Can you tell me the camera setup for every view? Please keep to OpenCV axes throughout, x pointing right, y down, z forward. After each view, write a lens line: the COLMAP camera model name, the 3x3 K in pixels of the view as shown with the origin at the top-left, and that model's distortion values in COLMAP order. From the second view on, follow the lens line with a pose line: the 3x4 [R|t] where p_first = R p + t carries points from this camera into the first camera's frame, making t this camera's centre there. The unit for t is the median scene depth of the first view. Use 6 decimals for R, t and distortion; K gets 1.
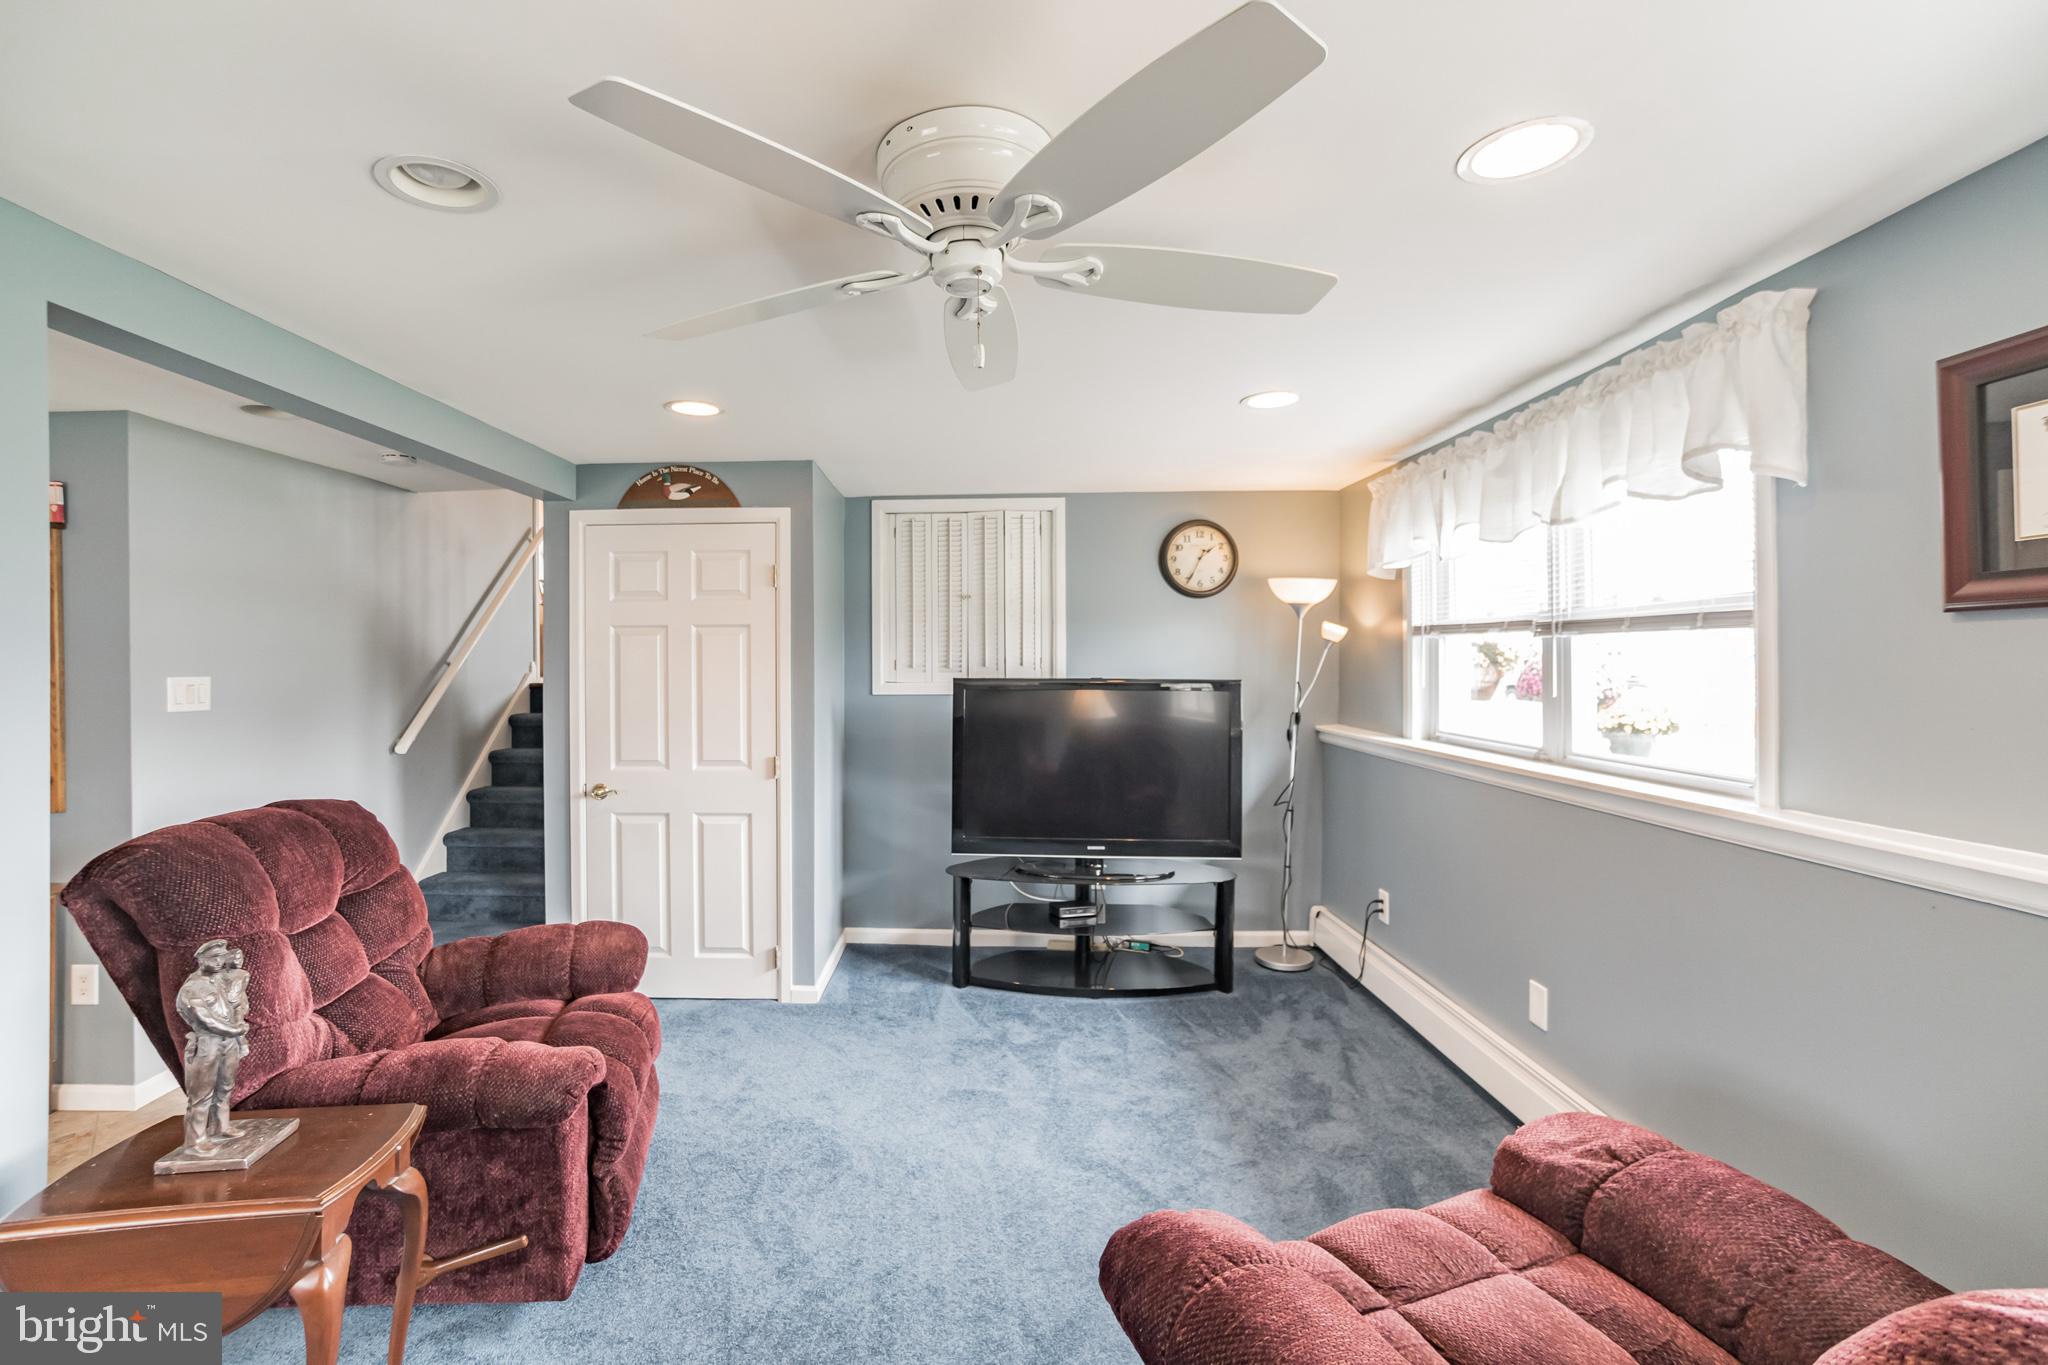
lens RADIAL K [[866.0, 0, 985.4], [0, 866.0, 660.7], [0, 0, 1]] dist [0.000207, 0.000104]
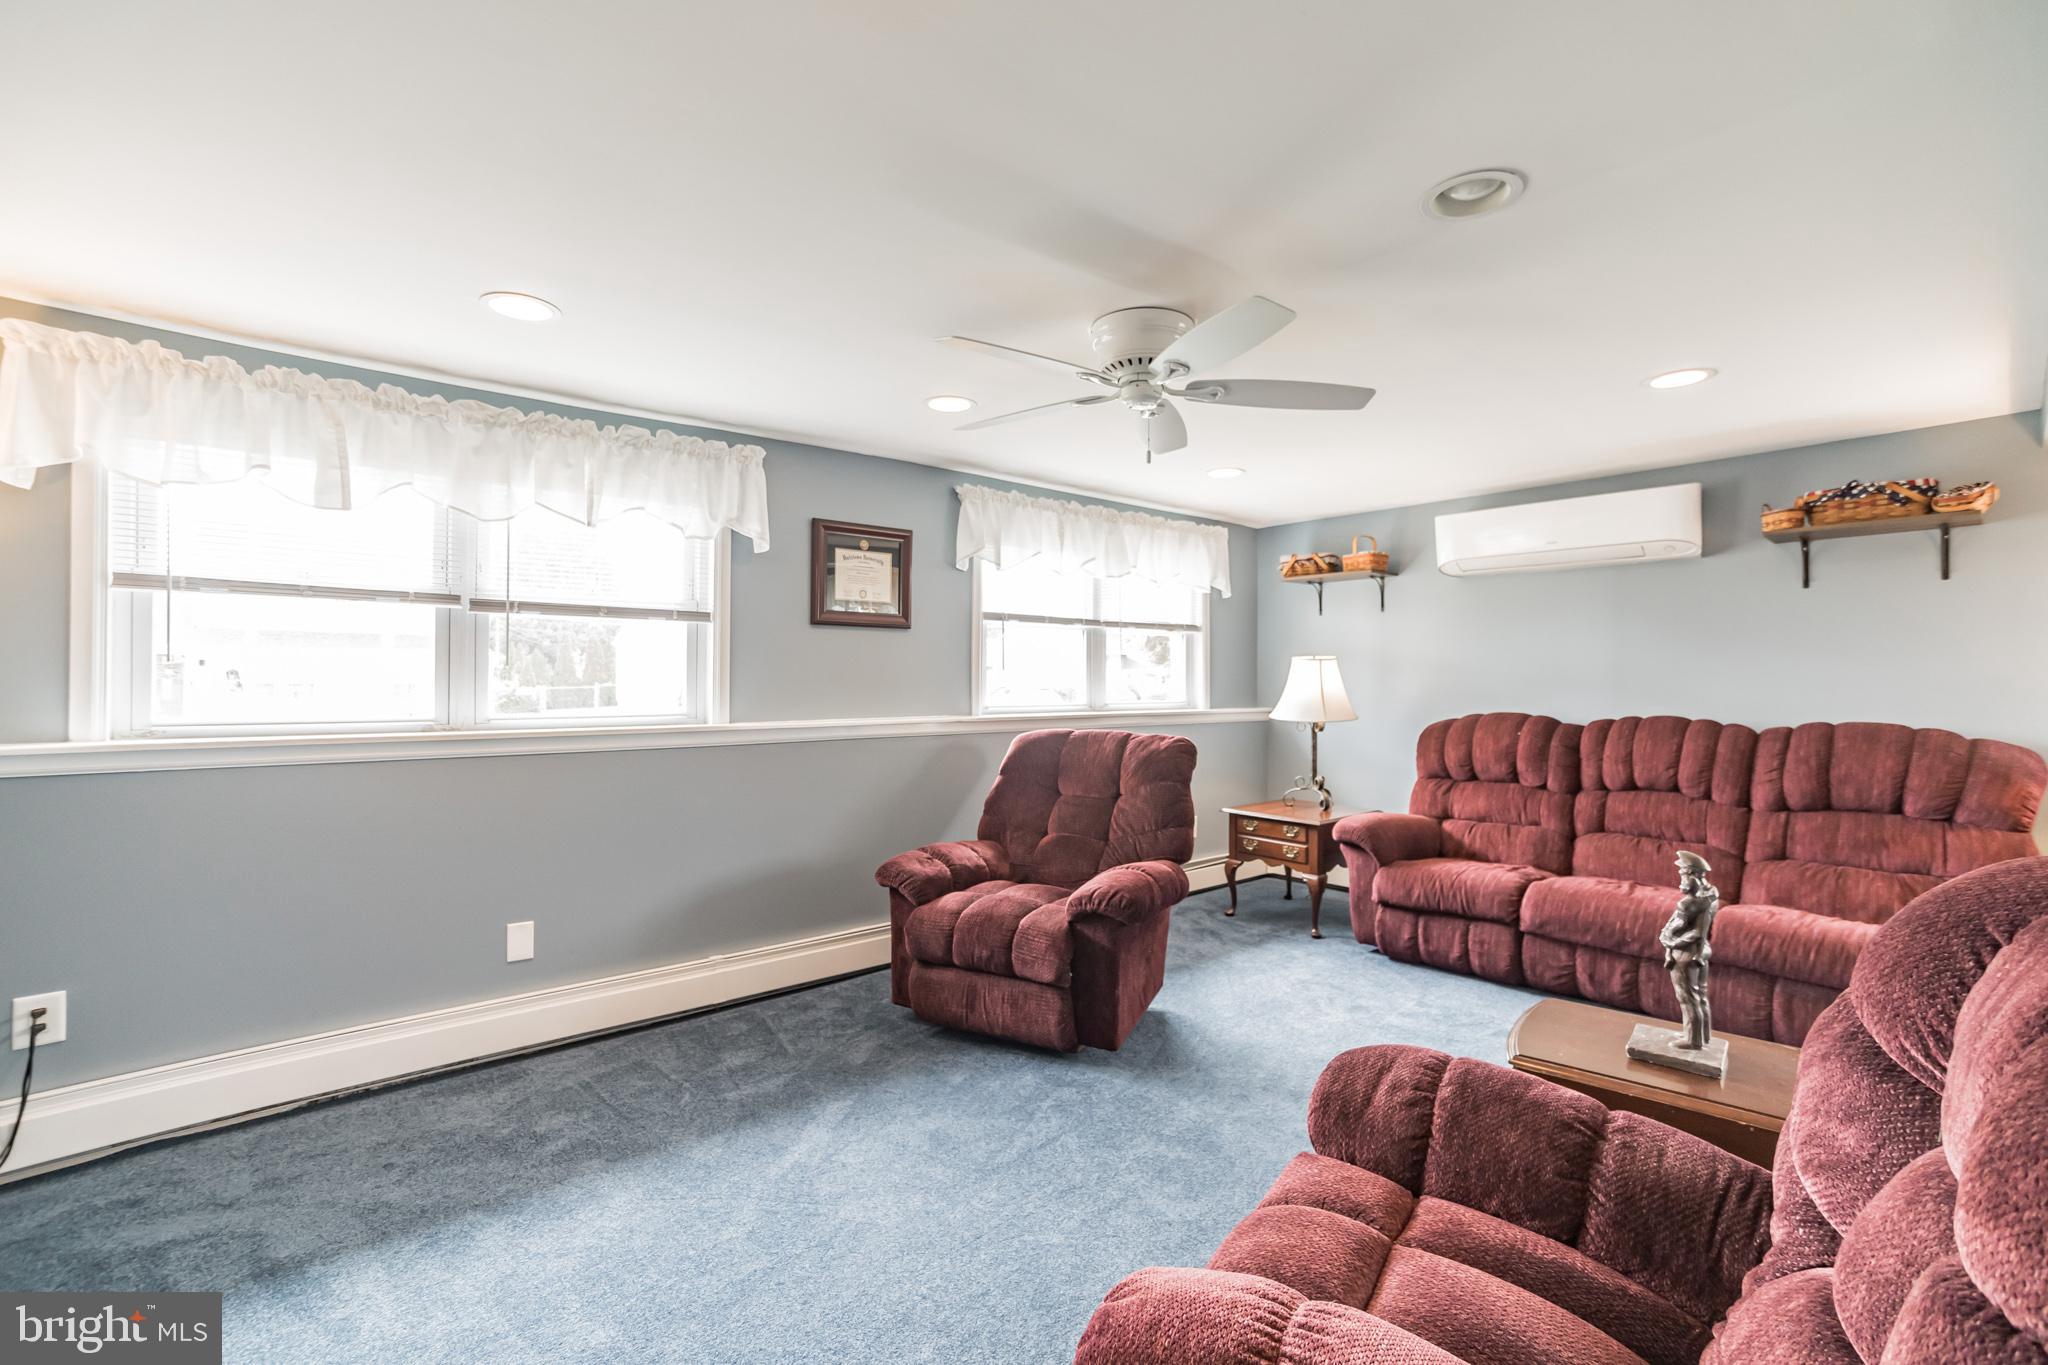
lens RADIAL K [[866.0, 0, 985.4], [0, 866.0, 660.7], [0, 0, 1]] dist [0.000207, 0.000104]
pose [[-0.607877, 0.025147, 0.793633, -0.727412], [0.004007, 0.999583, -0.028604, 0.079684], [-0.794021, -0.014207, -0.607724, 1.394869]]
